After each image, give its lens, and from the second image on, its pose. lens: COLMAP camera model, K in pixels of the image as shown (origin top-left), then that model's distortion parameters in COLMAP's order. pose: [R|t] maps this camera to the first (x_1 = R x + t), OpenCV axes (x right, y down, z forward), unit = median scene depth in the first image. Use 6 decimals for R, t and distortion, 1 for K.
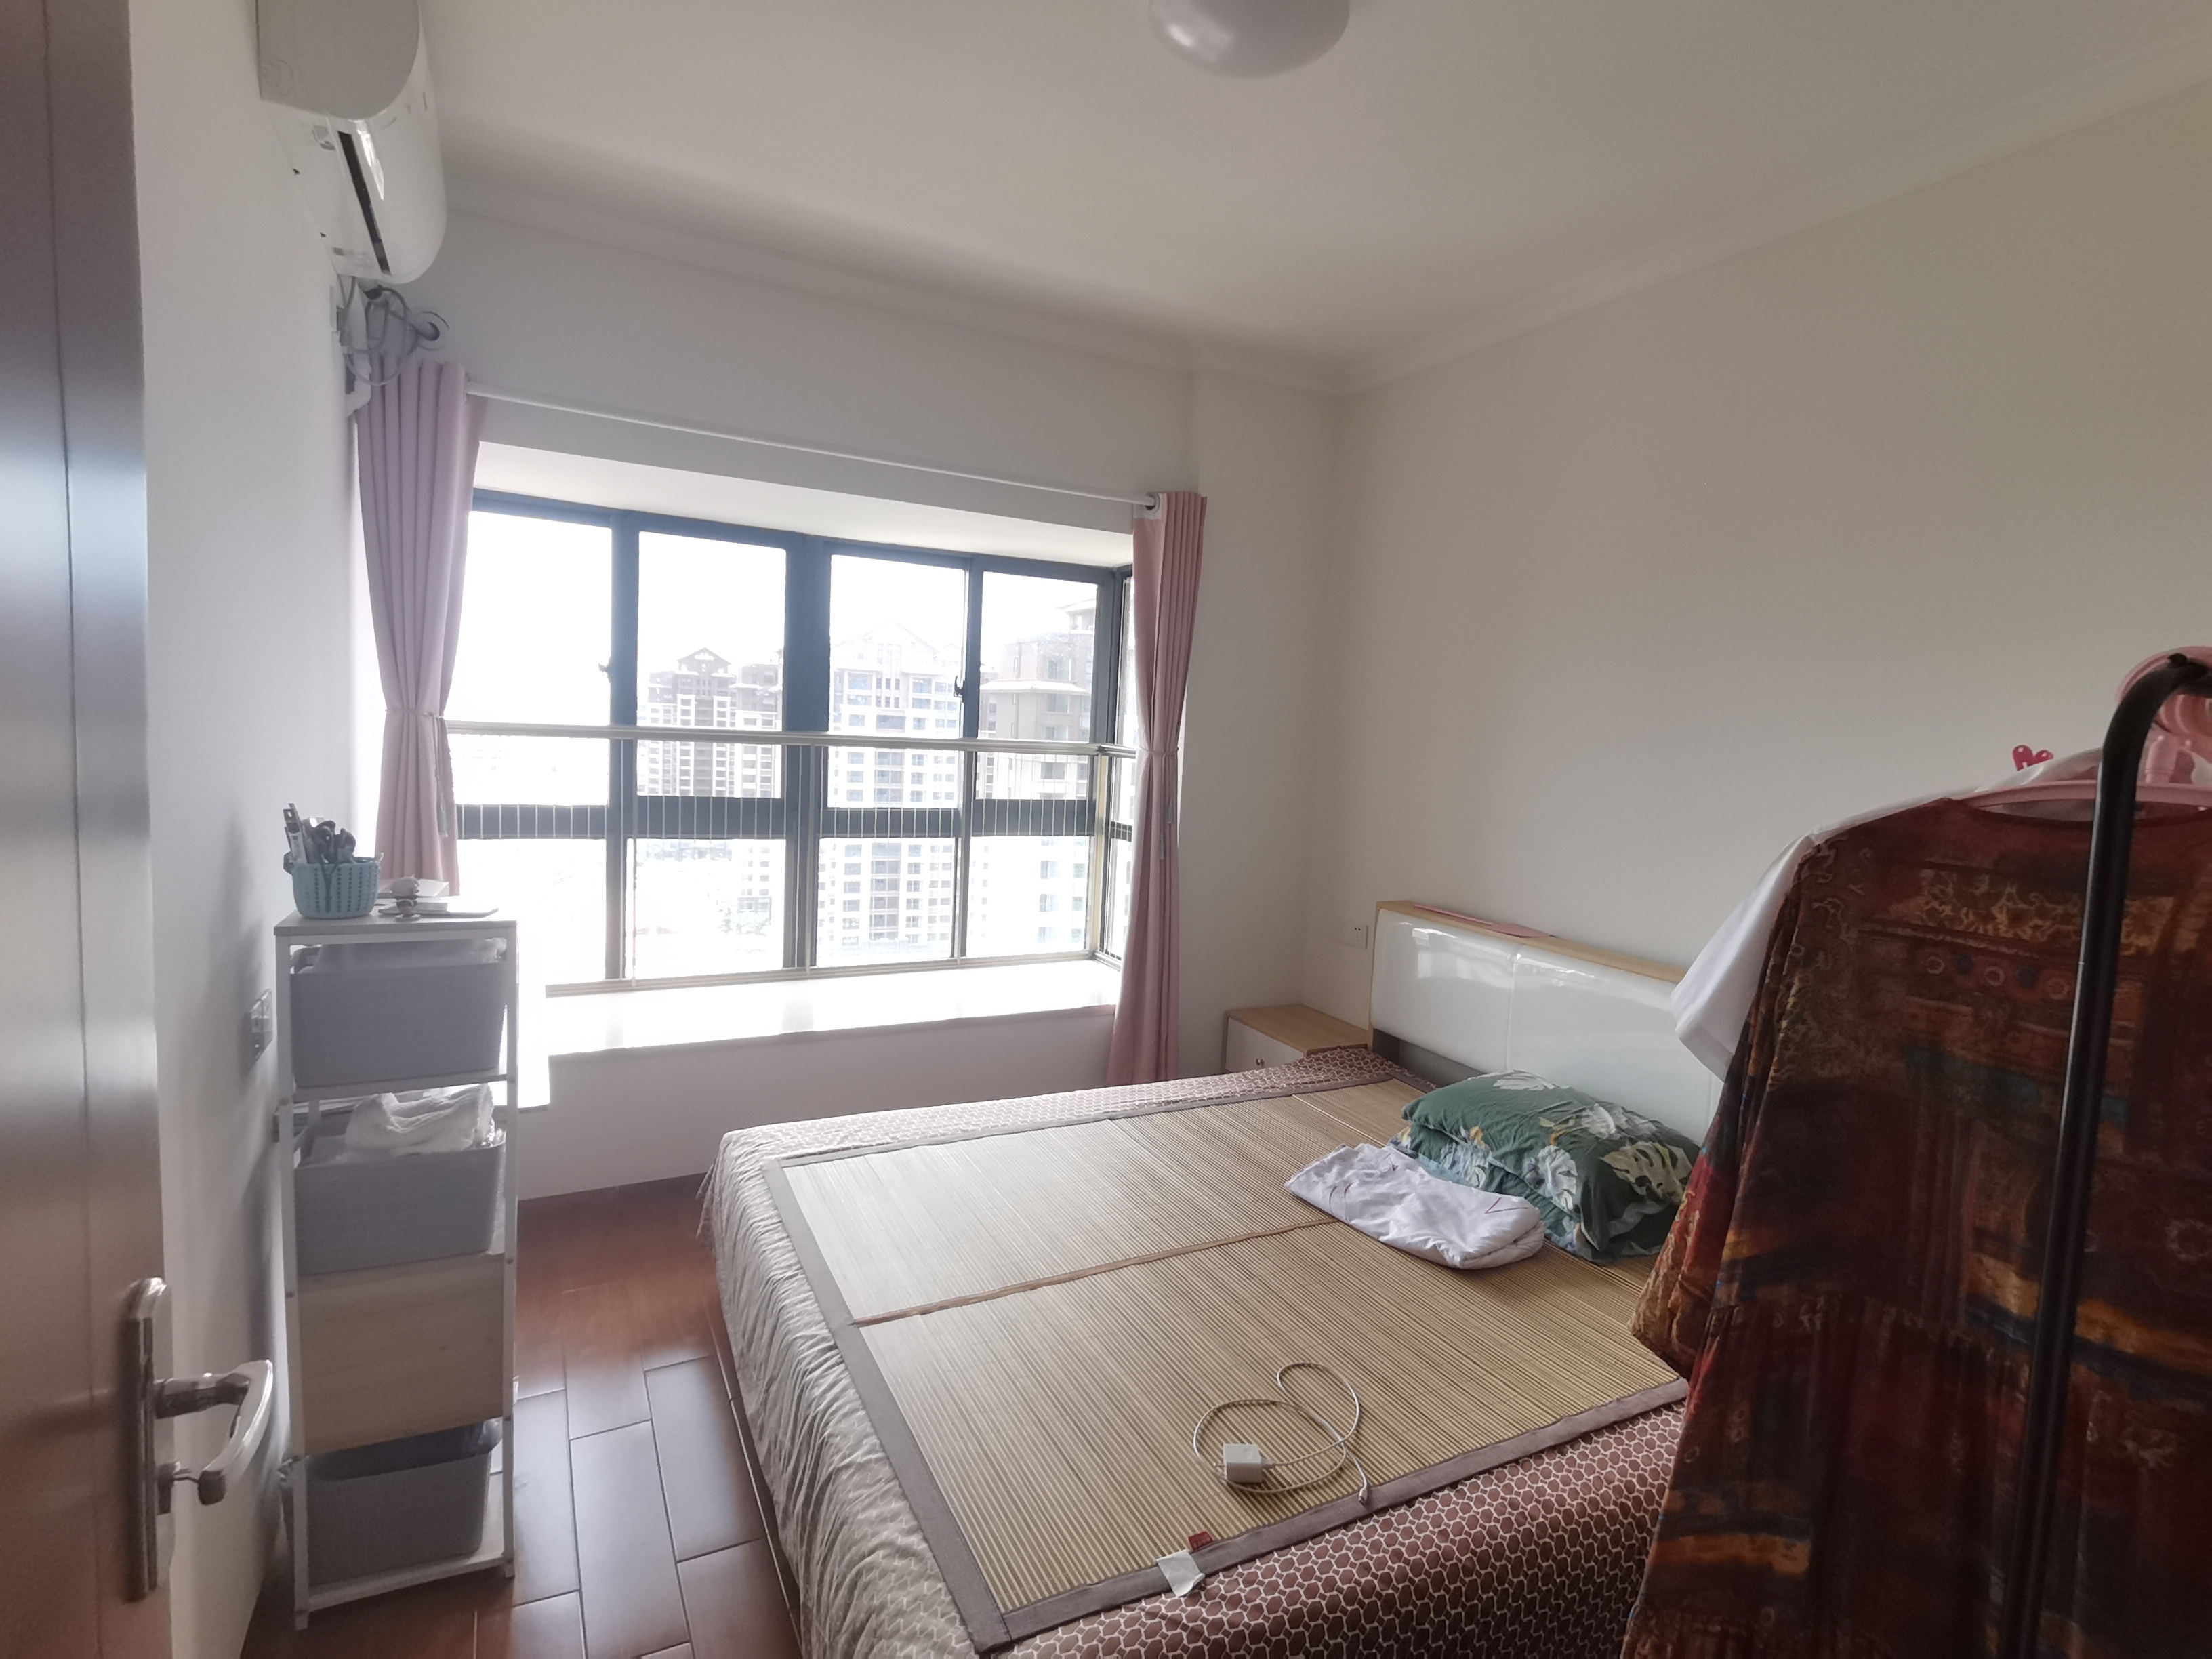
lens RADIAL K [[1107.5, 0, 1100.8], [0, 1107.5, 822.9], [0, 0, 1]] dist [-0.004517, -0.002518]
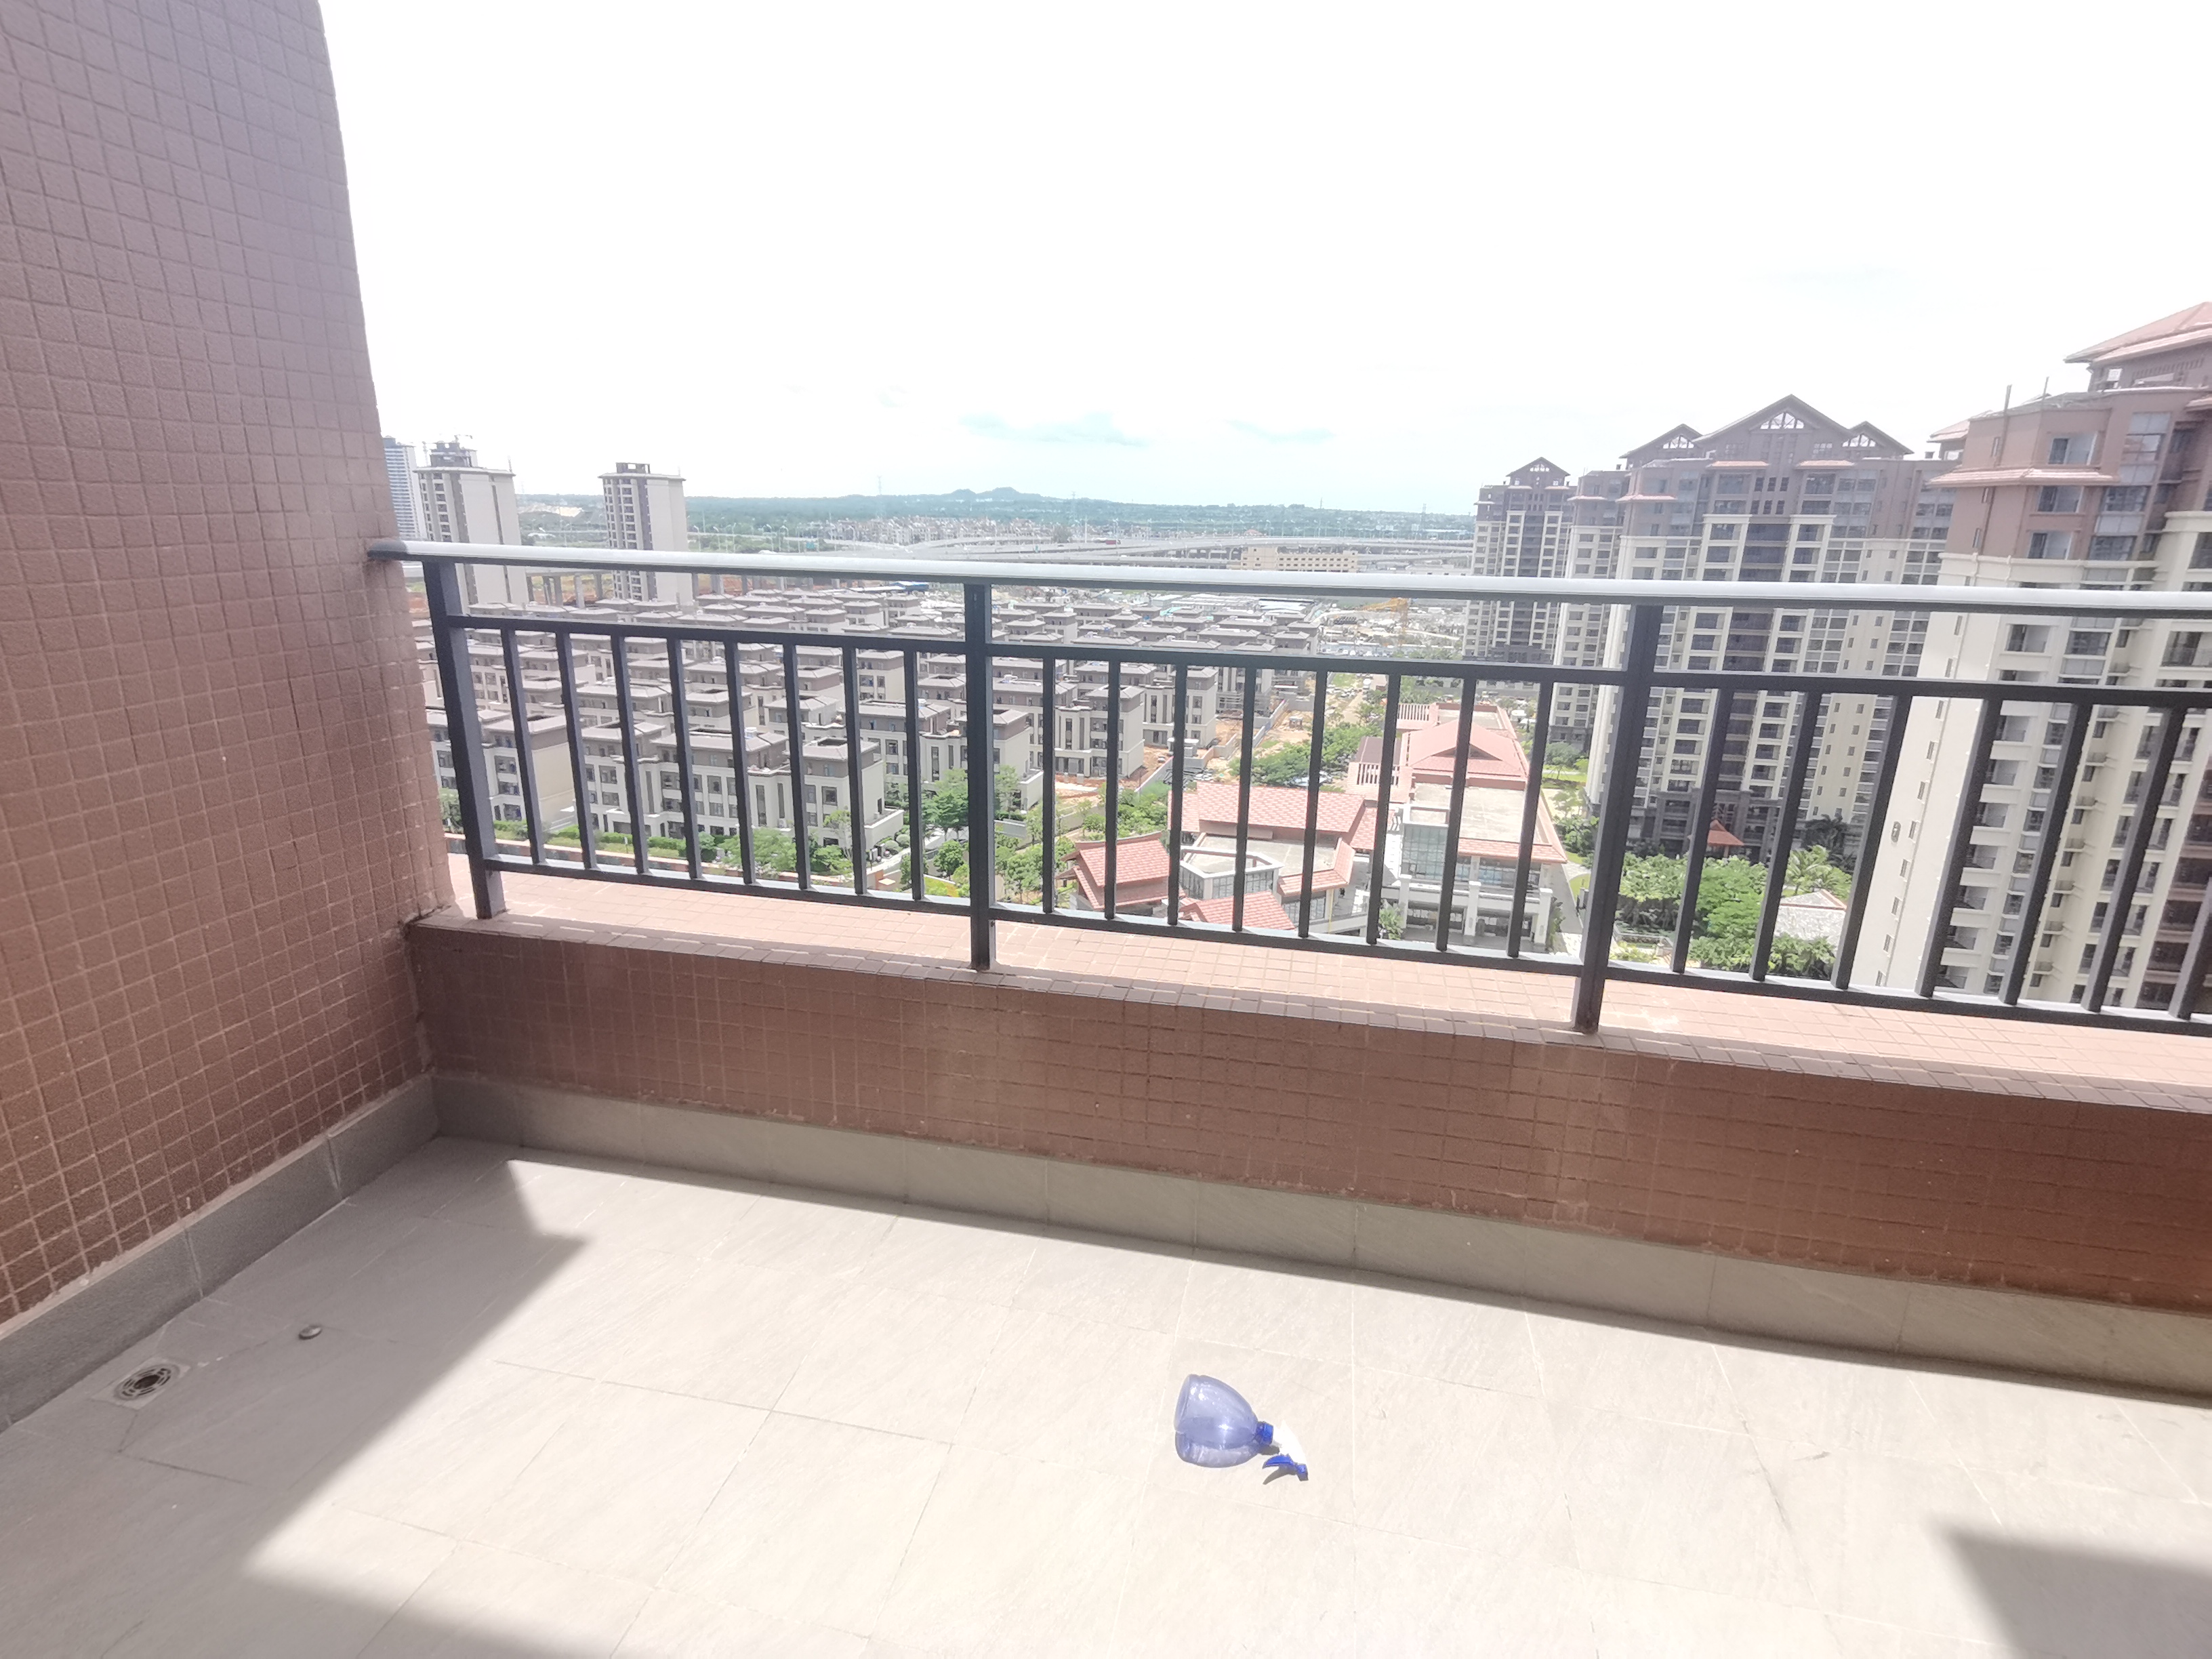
lens RADIAL K [[1107.5, 0, 1097.5], [0, 1107.5, 826.4], [0, 0, 1]] dist [-0.004517, -0.002518]
pose [[0.761089, 0.129275, -0.635635, -0.462597], [-0.024622, 0.984990, 0.170846, -0.104374], [0.648180, -0.114379, 0.752848, 0.808901]]
